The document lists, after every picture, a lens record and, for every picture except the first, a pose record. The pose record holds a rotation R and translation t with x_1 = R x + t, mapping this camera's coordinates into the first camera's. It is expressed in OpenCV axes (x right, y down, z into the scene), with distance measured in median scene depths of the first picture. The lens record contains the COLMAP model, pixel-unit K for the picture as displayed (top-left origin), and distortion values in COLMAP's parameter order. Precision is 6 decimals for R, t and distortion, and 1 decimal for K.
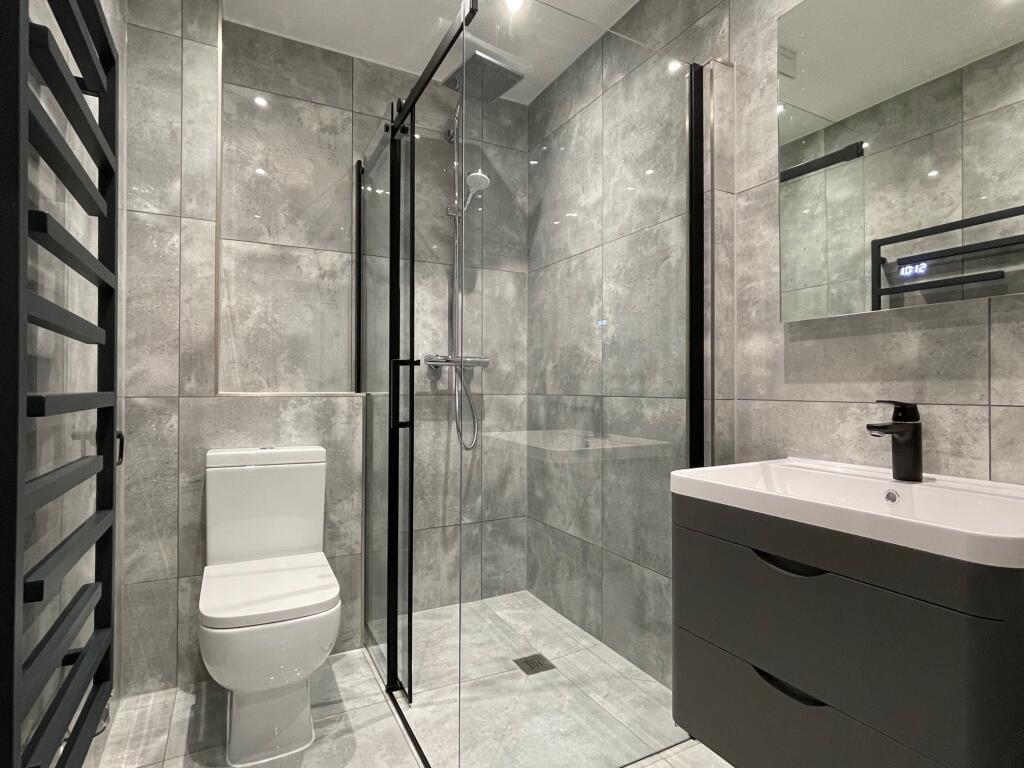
lens RADIAL K [[521.9, 0, 512.9], [0, 521.9, 382.5], [0, 0, 1]] dist [-0.006644, -0.000614]
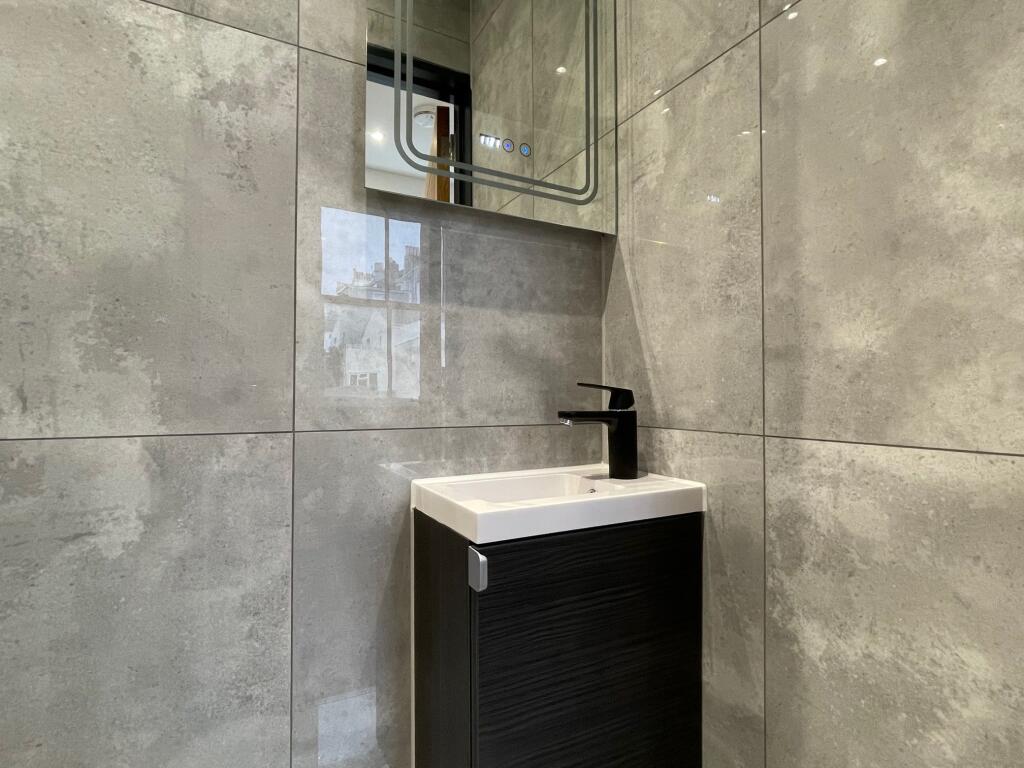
lens RADIAL K [[521.9, 0, 510.0], [0, 521.9, 386.6], [0, 0, 1]] dist [-0.006644, -0.000614]
pose [[0.999973, -0.007282, 0.001242, -0.169997], [0.007290, 0.999951, -0.006736, -0.003066], [-0.001193, 0.006745, 0.999977, 0.669022]]
